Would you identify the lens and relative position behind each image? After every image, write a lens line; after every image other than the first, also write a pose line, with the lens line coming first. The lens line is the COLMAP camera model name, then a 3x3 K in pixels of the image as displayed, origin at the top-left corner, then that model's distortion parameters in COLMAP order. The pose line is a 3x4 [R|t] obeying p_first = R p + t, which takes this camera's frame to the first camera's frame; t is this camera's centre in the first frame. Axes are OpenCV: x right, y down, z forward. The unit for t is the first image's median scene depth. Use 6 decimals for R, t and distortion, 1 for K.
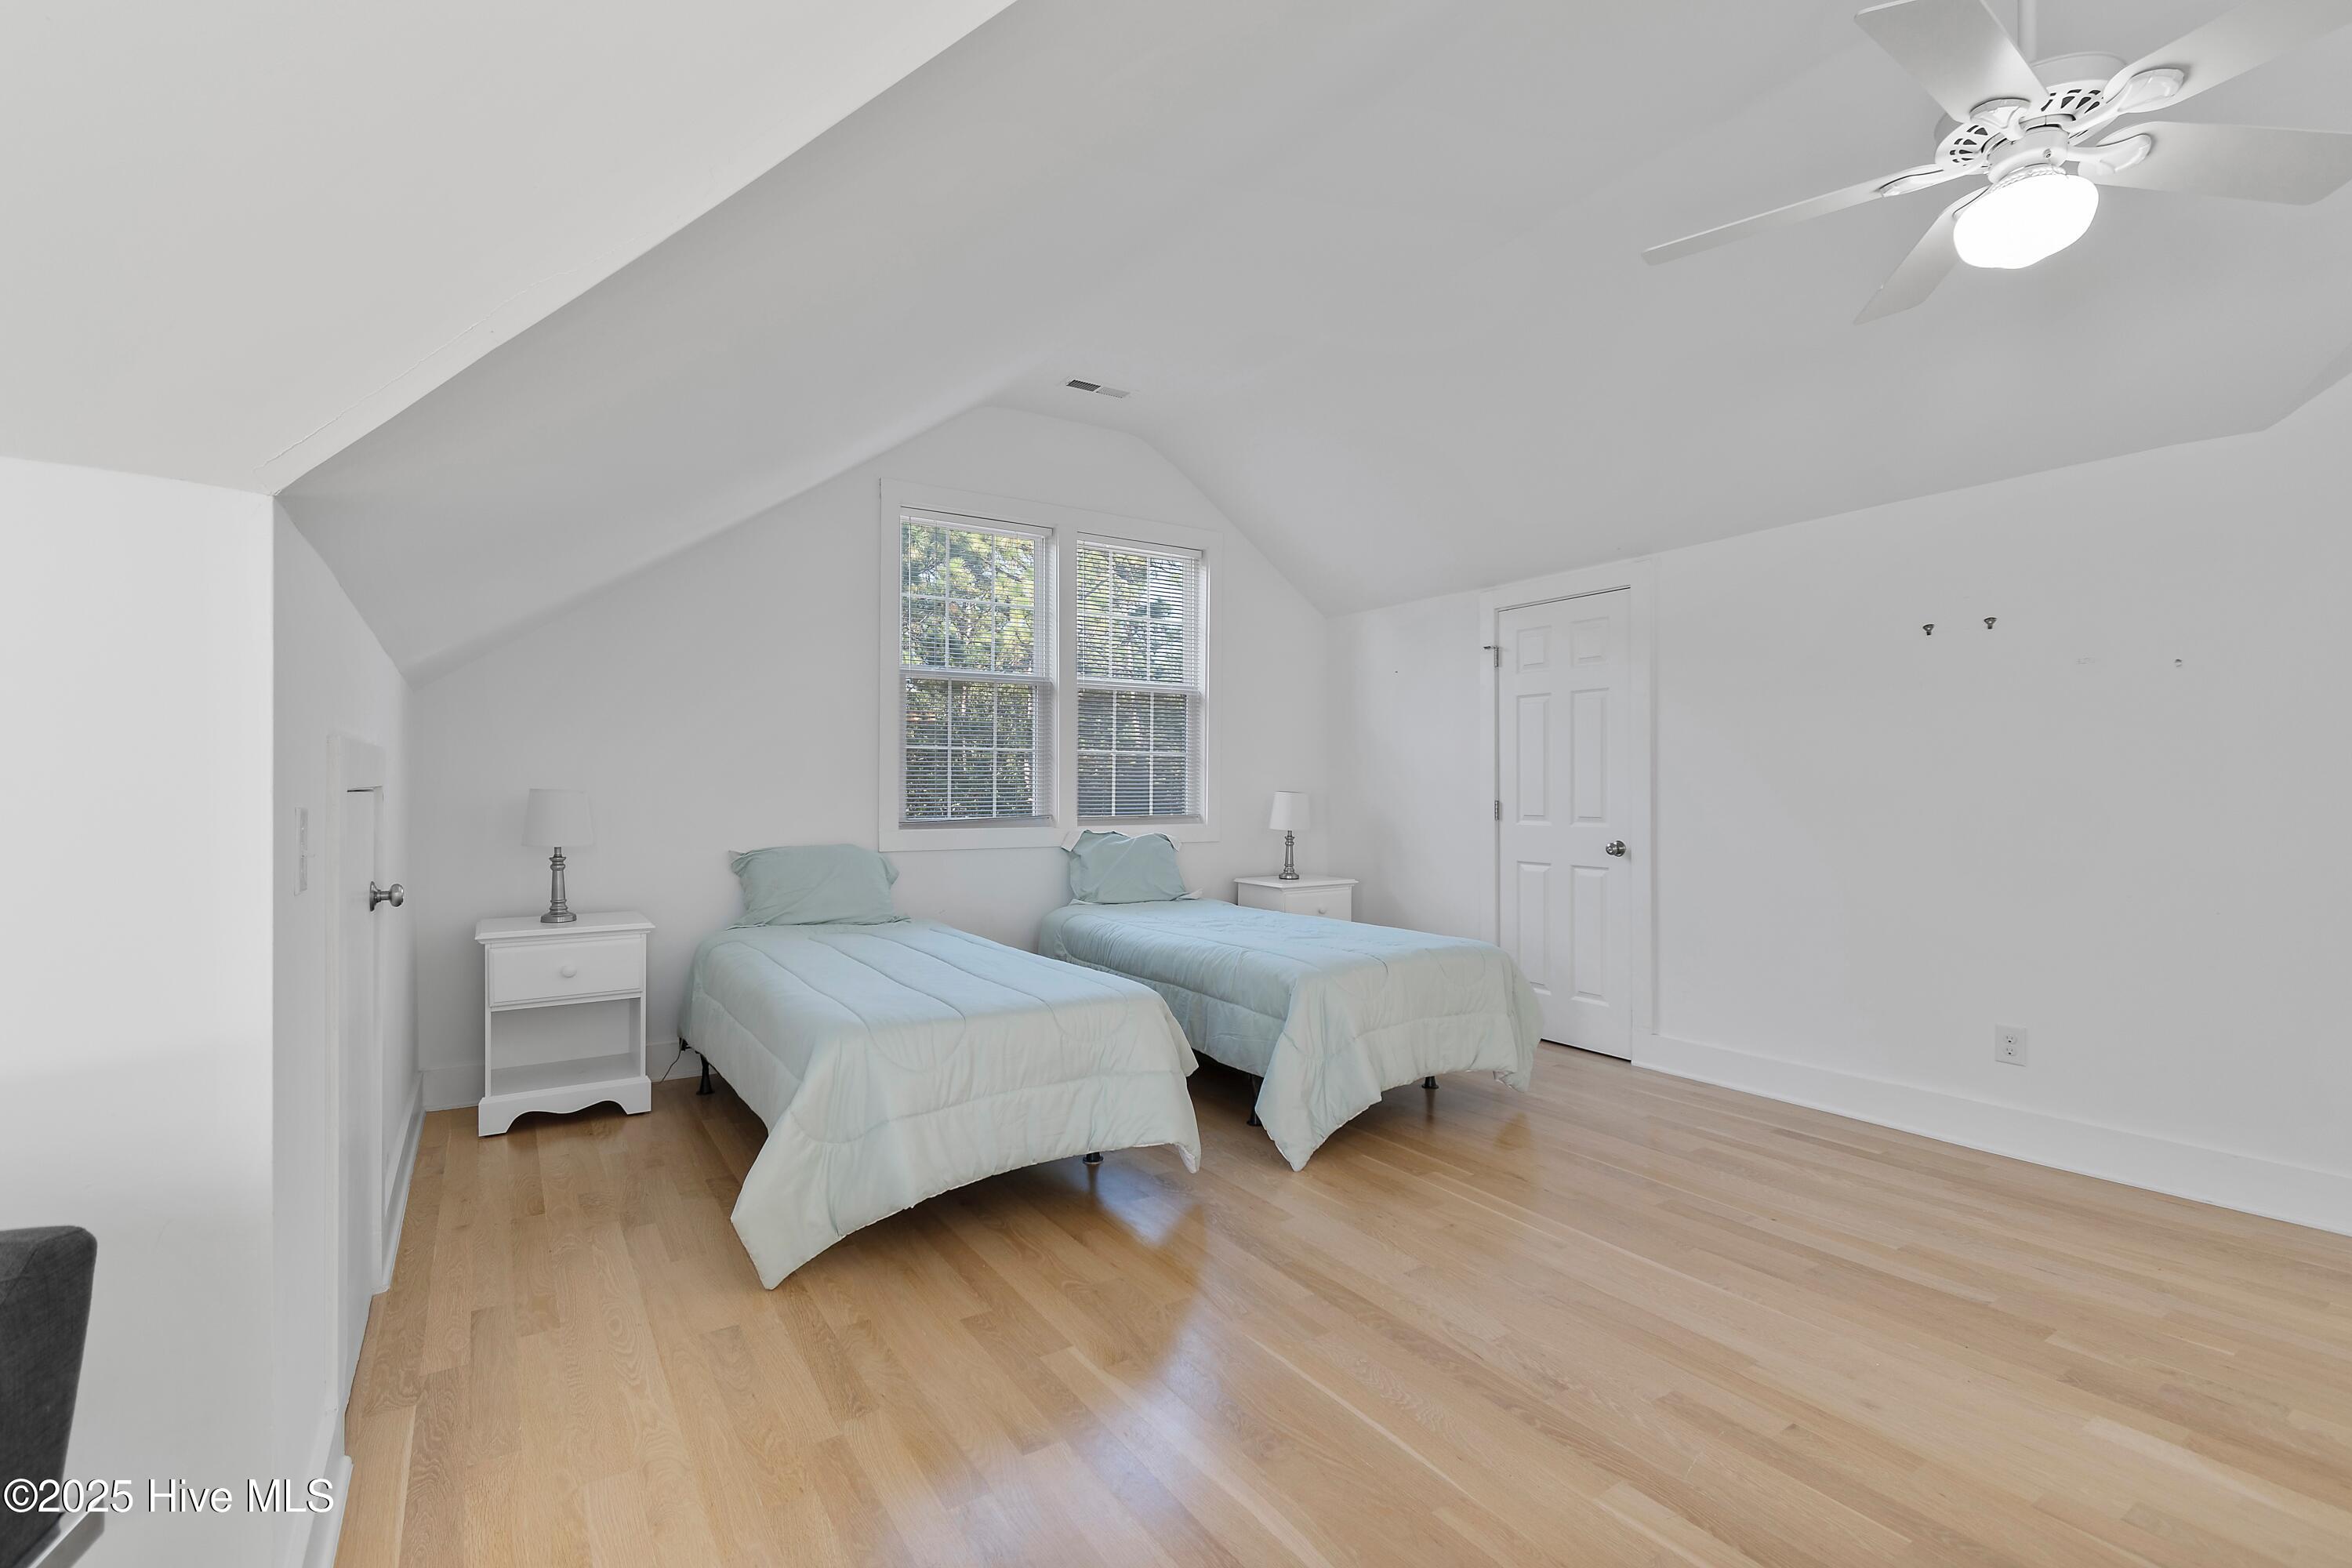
lens RADIAL K [[1043.8, 0, 1179.3], [0, 1043.8, 783.4], [0, 0, 1]] dist [0.002645, -0.000071]
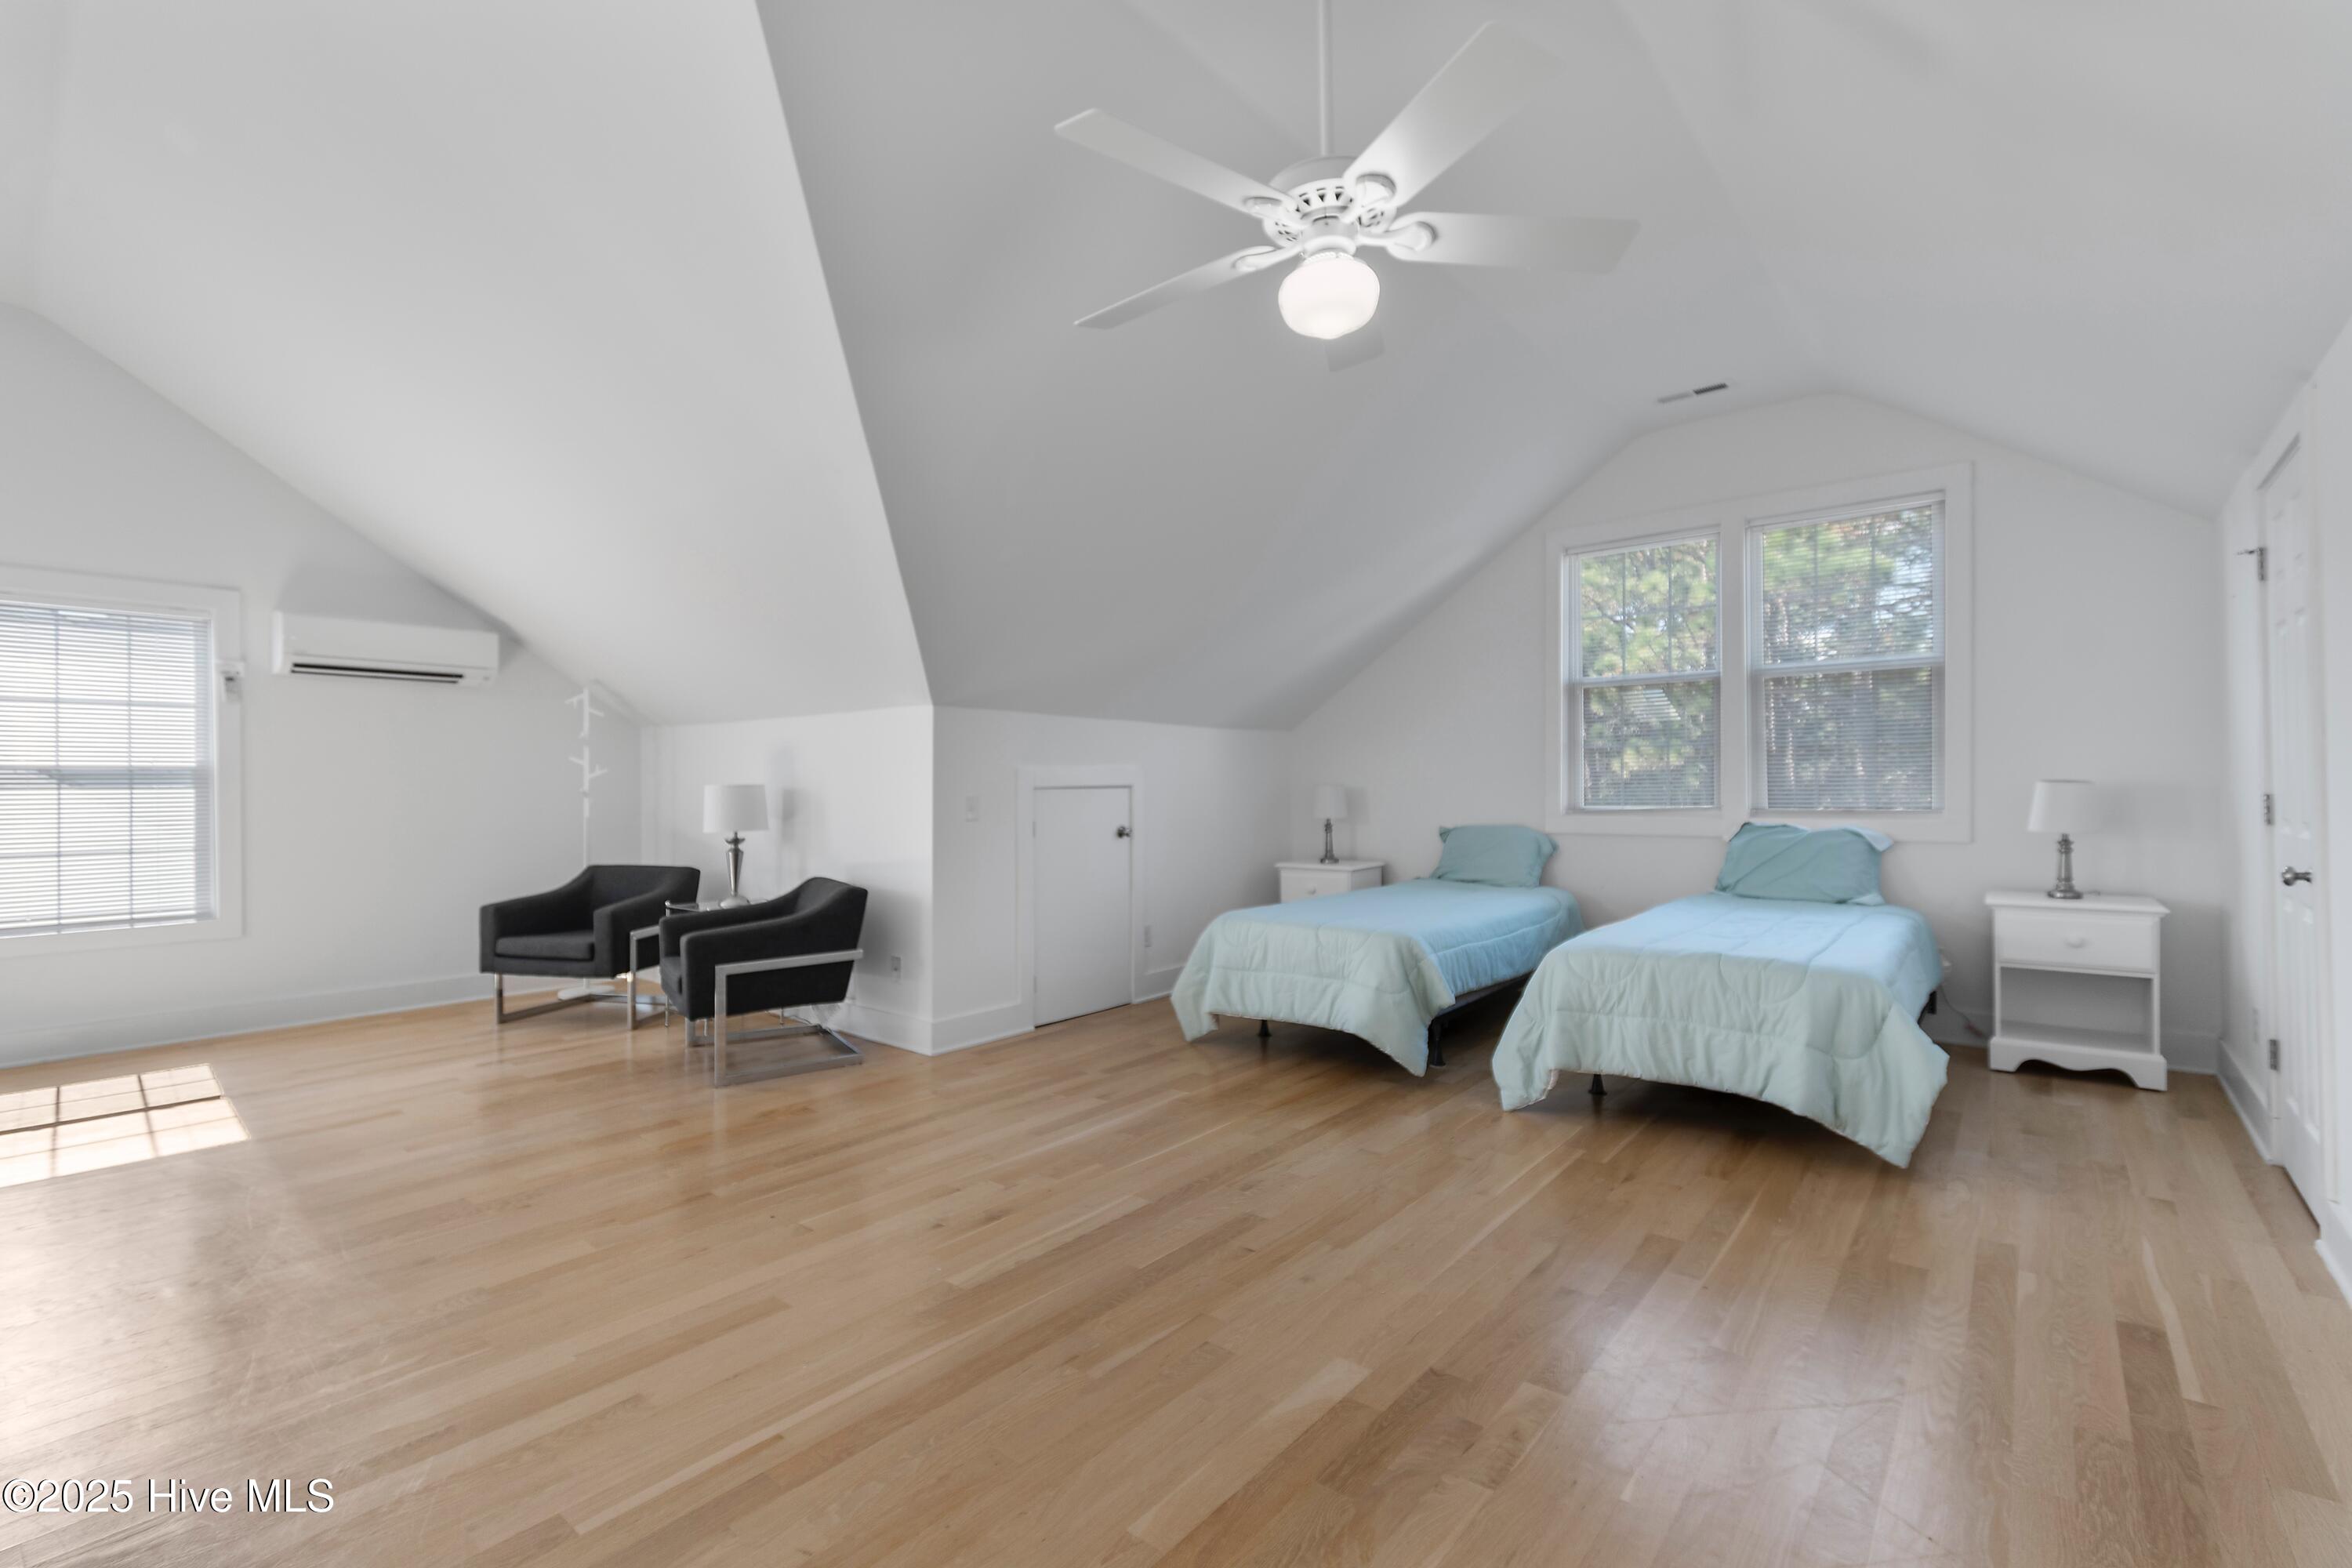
lens RADIAL K [[1043.8, 0, 1182.2], [0, 1043.8, 781.9], [0, 0, 1]] dist [0.002645, -0.000071]
pose [[0.287920, -0.001951, -0.957652, 1.089692], [0.032141, 0.999454, 0.007627, -0.024266], [0.957115, -0.032976, 0.287826, 0.289484]]
